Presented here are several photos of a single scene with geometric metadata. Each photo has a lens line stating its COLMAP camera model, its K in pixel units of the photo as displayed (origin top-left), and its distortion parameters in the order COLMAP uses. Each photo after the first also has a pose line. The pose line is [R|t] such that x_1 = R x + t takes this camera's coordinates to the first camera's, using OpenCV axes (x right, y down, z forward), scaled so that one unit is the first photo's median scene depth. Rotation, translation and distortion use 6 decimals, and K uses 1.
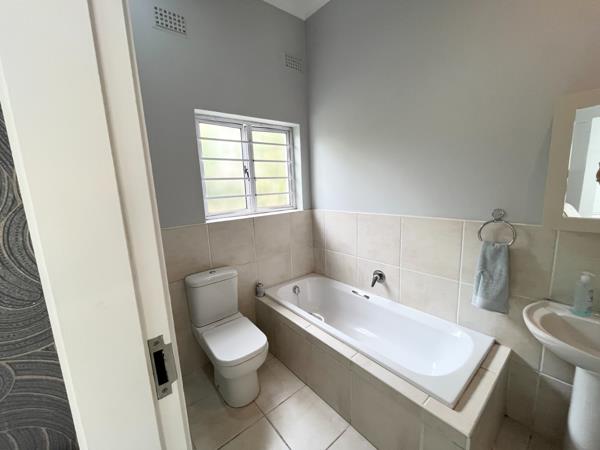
lens RADIAL K [[242.9, 0, 299.8], [0, 242.9, 221.9], [0, 0, 1]] dist [0.001019, 0.000197]
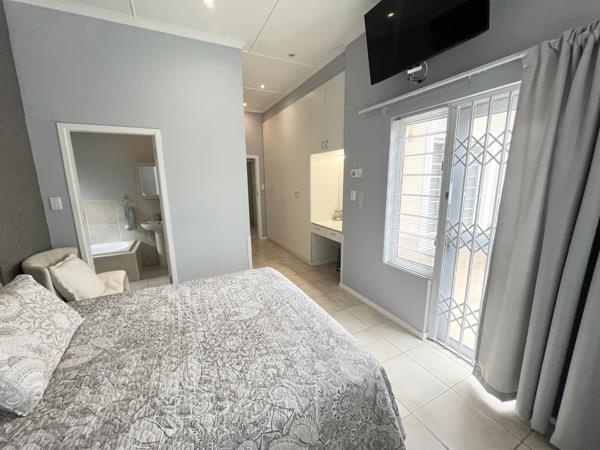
lens RADIAL K [[242.9, 0, 298.5], [0, 242.9, 223.7], [0, 0, 1]] dist [0.001019, 0.000197]
pose [[0.215913, -0.141815, 0.966059, -1.614565], [0.164179, 0.980582, 0.107253, 0.314985], [-0.962511, 0.135449, 0.235004, -1.647772]]
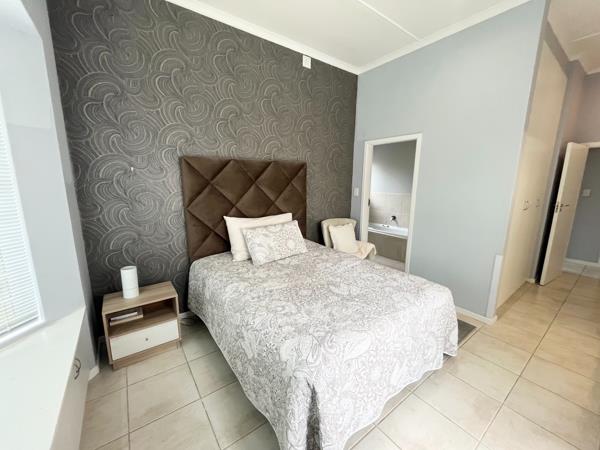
lens RADIAL K [[242.9, 0, 301.0], [0, 242.9, 226.6], [0, 0, 1]] dist [0.001019, 0.000197]
pose [[0.997745, 0.059069, -0.031878, -0.853228], [-0.058111, 0.997853, 0.030200, 0.423615], [0.033593, -0.028279, 0.999035, -2.412439]]
